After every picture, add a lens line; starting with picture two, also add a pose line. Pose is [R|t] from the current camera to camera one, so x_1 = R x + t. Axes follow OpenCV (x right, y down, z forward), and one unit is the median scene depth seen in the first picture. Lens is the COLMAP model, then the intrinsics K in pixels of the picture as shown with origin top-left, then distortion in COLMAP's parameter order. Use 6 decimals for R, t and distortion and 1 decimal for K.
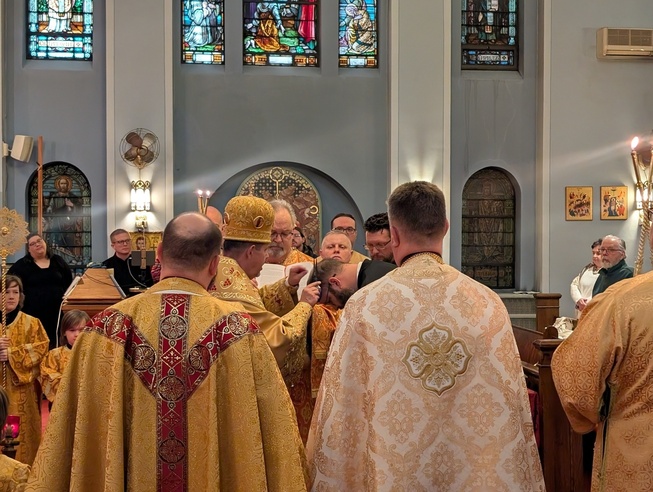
lens RADIAL K [[988.4, 0, 363.9], [0, 988.4, 247.9], [0, 0, 1]] dist [0.055791, -0.052059]
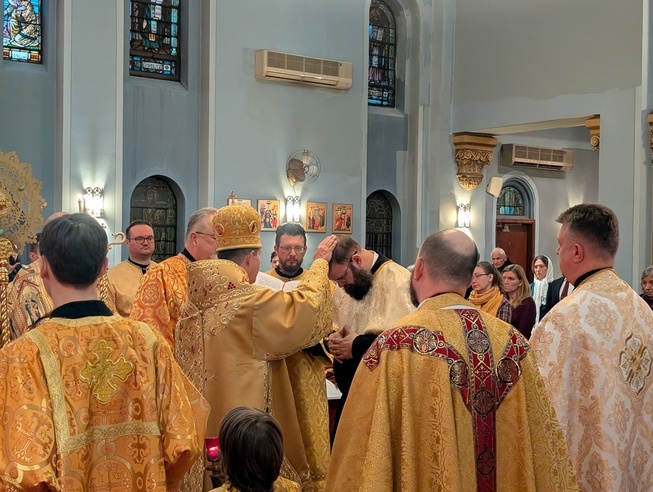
lens RADIAL K [[976.9, 0, 326.5], [0, 976.9, 246.0], [0, 0, 1]] dist [0.186025, -0.890284]
pose [[0.880555, 0.018393, 0.473588, -0.190880], [-0.014422, 0.999824, -0.012016, -0.000833], [-0.473725, 0.003751, 0.880665, 0.044559]]
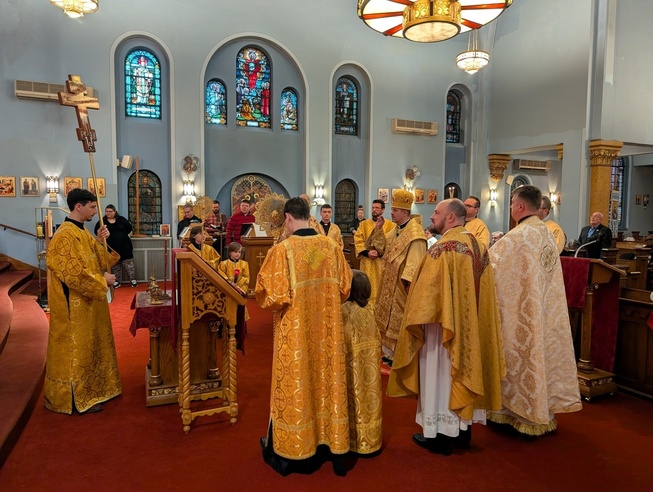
lens RADIAL K [[462.6, 0, 326.5], [0, 462.6, 246.0], [0, 0, 1]] dist [-0.001776, -0.001028]
pose [[0.962669, -0.009212, 0.270526, -0.201089], [-0.009167, 0.997738, 0.066595, 0.001287], [-0.270527, -0.066589, 0.960407, 0.000196]]
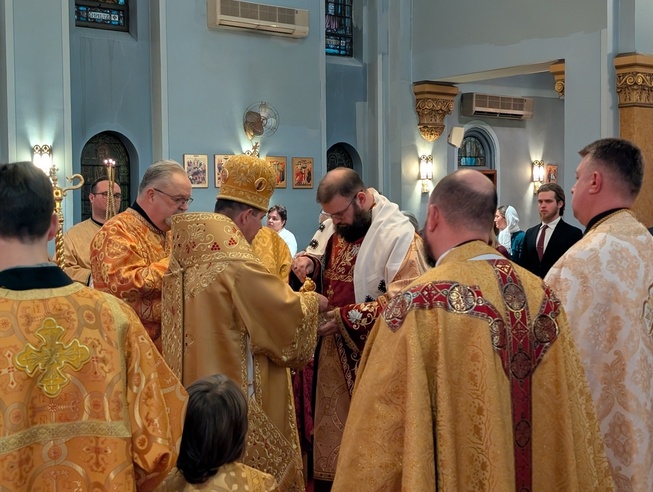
lens RADIAL K [[976.9, 0, 326.5], [0, 976.9, 246.0], [0, 0, 1]] dist [0.186025, -0.890284]
pose [[0.856394, -0.025496, 0.515694, -0.184832], [0.010825, 0.999447, 0.031436, 0.001299], [-0.516210, -0.021339, 0.856196, 0.076234]]
